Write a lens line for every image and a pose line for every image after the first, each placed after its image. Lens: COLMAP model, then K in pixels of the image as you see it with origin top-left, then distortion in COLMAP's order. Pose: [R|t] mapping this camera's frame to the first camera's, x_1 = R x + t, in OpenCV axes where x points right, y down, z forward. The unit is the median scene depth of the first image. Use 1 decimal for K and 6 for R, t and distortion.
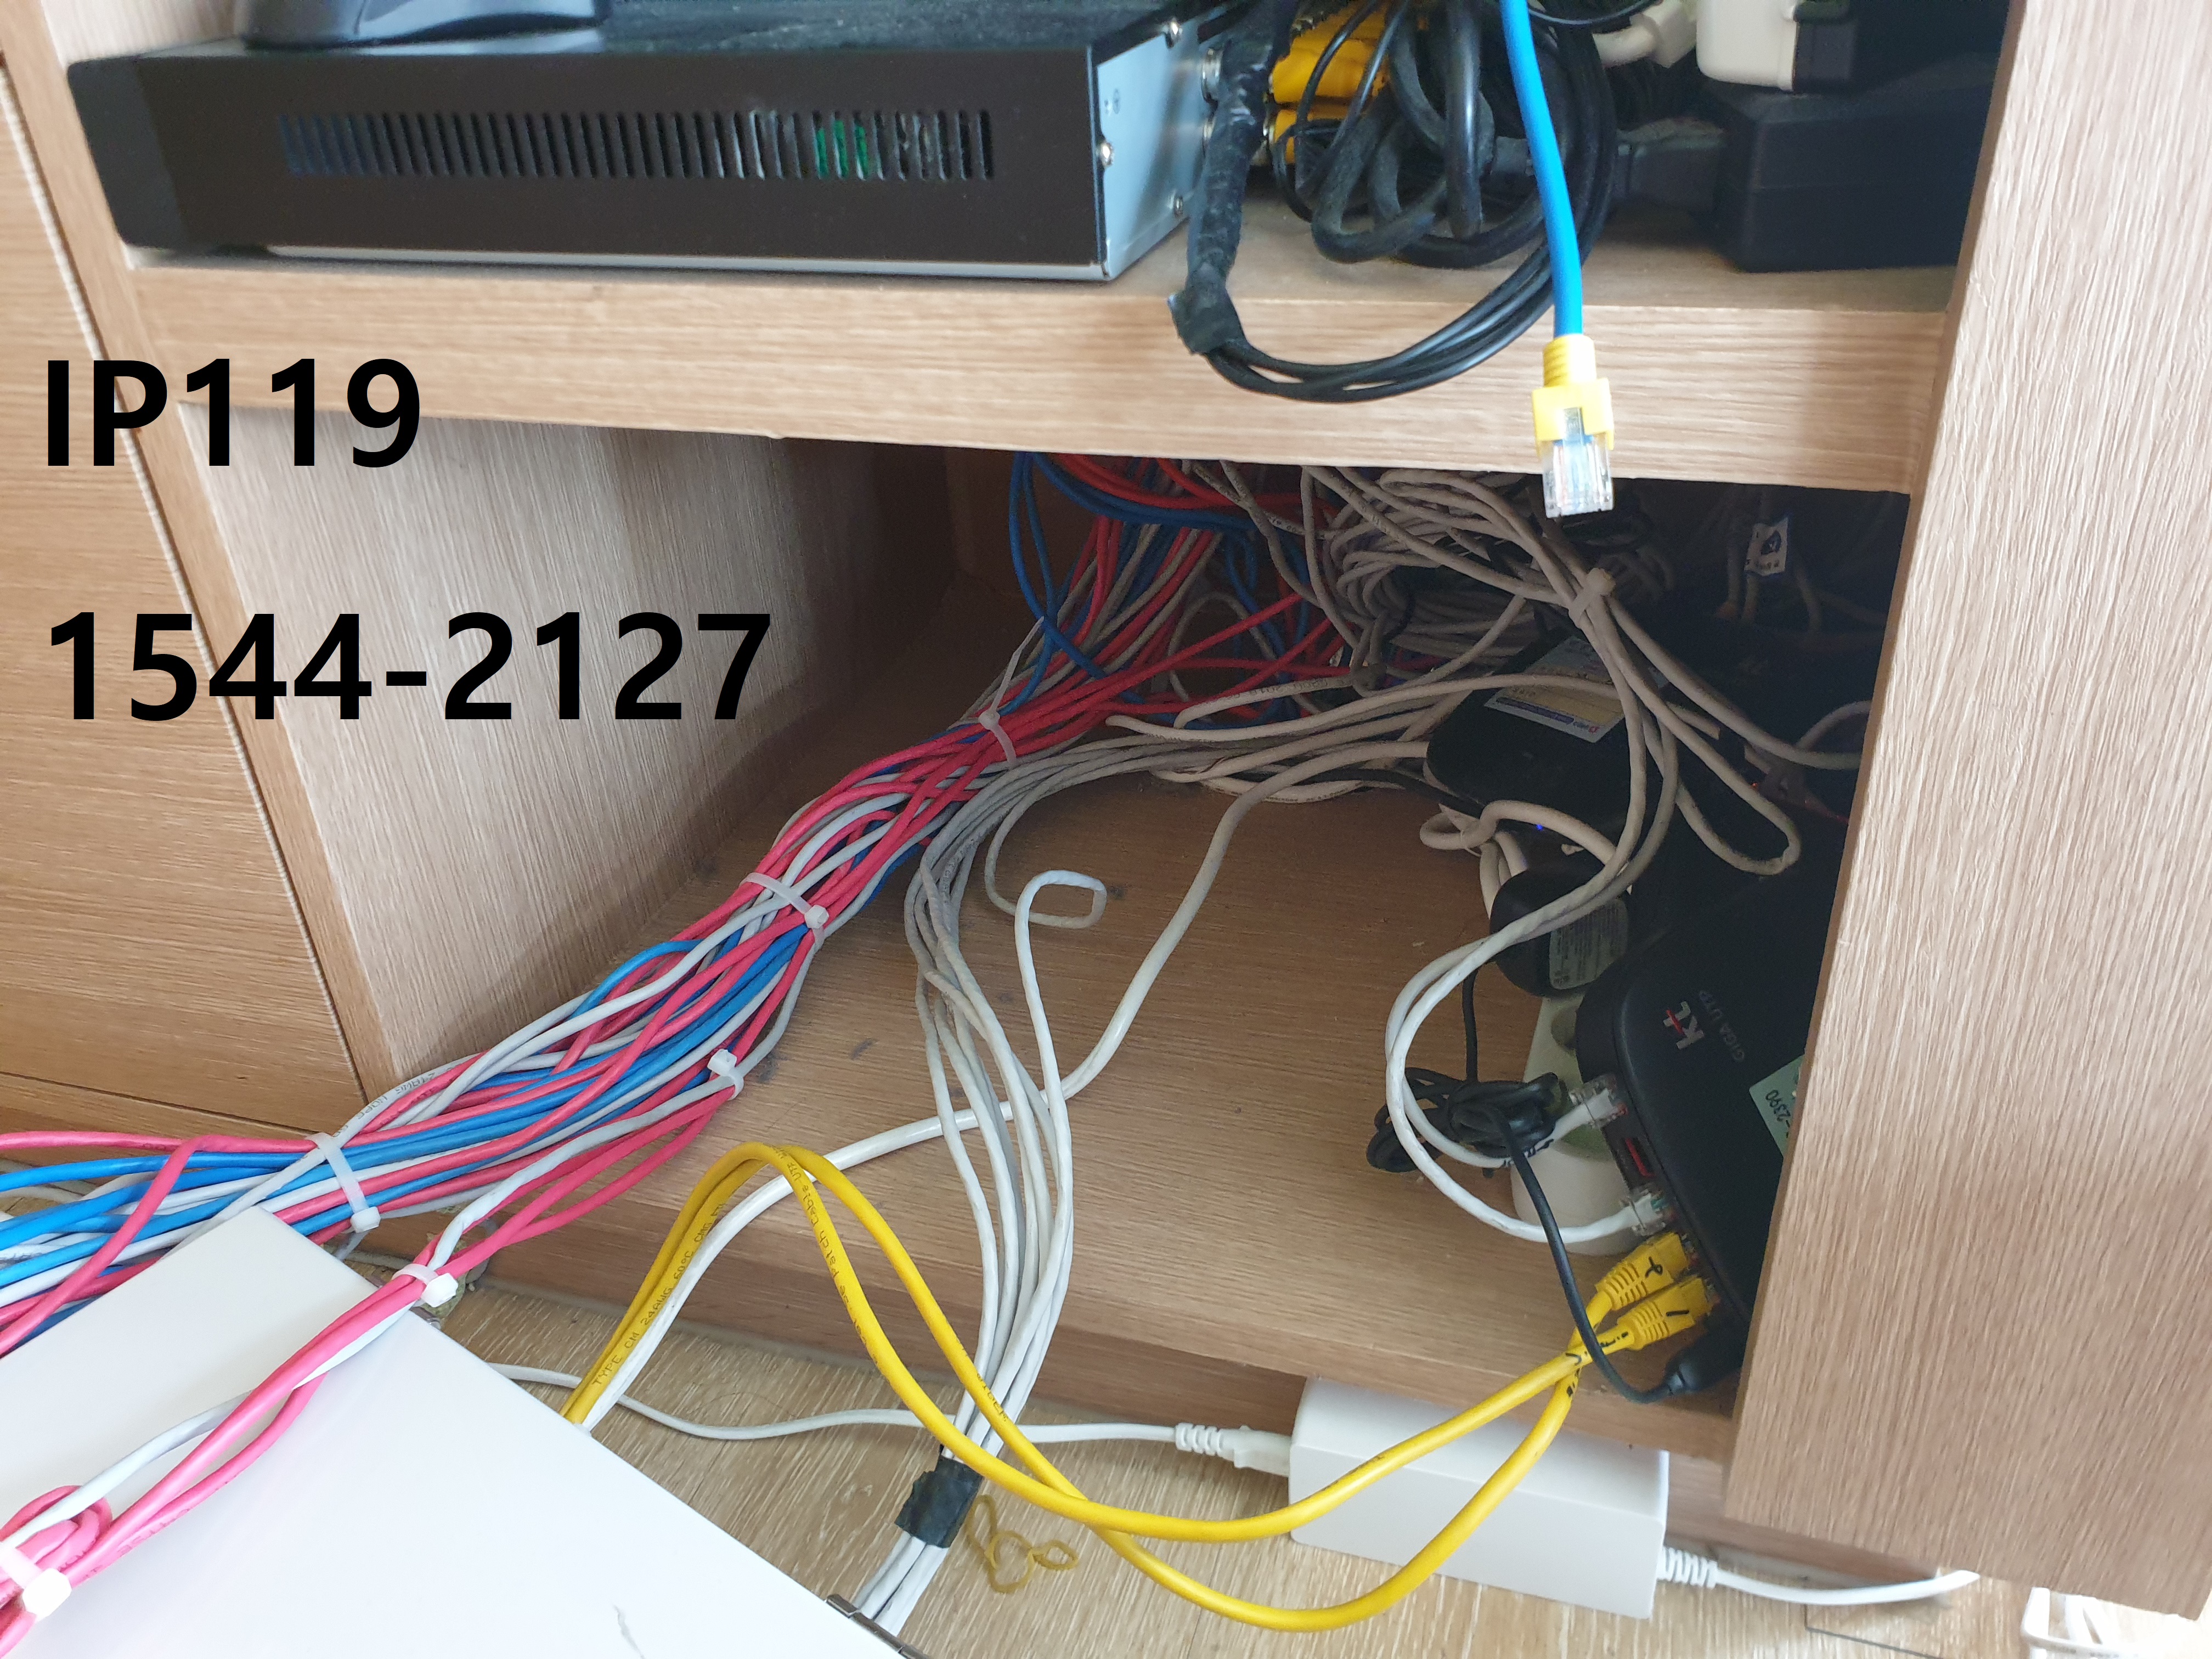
lens RADIAL K [[1774.0, 0, 1111.6], [0, 1774.0, 839.3], [0, 0, 1]] dist [-0.016149, 0.046046]
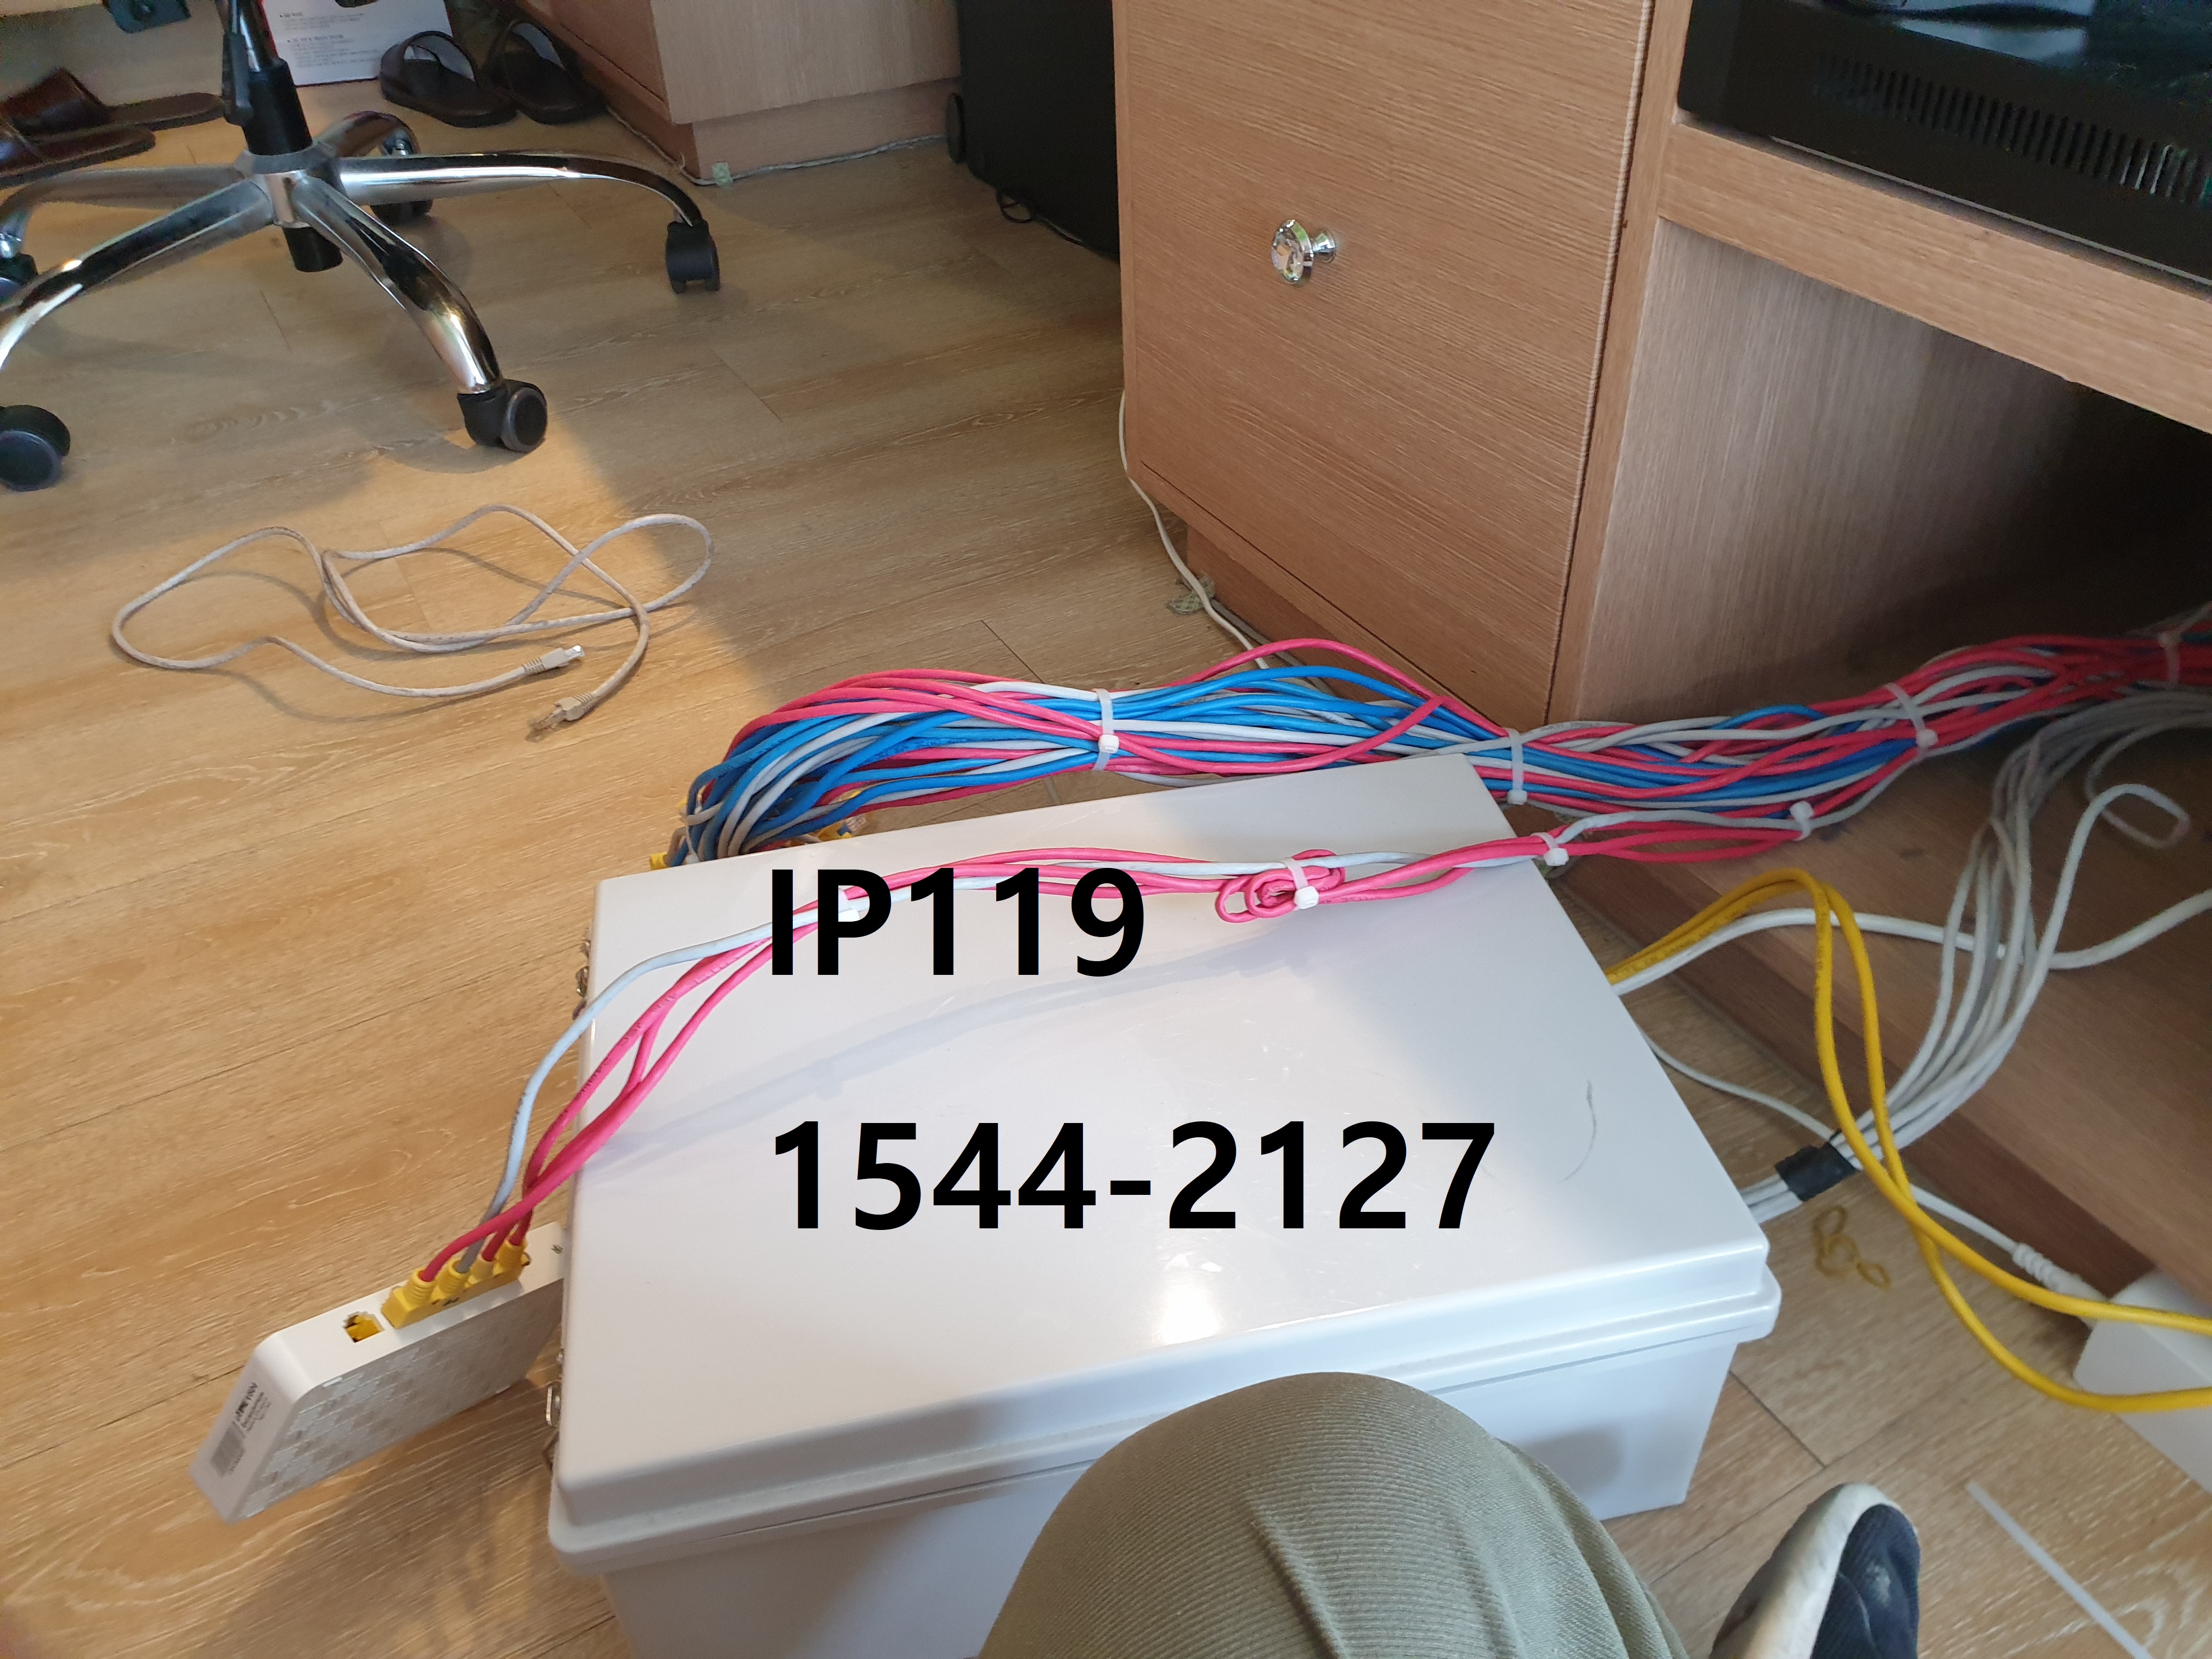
lens RADIAL K [[1774.0, 0, 1159.4], [0, 1774.0, 788.8], [0, 0, 1]] dist [-0.016149, 0.046046]
pose [[0.752815, 0.430035, -0.498337, 0.079271], [-0.367749, 0.902686, 0.223424, -0.002821], [0.545922, 0.015066, 0.837701, -0.415740]]
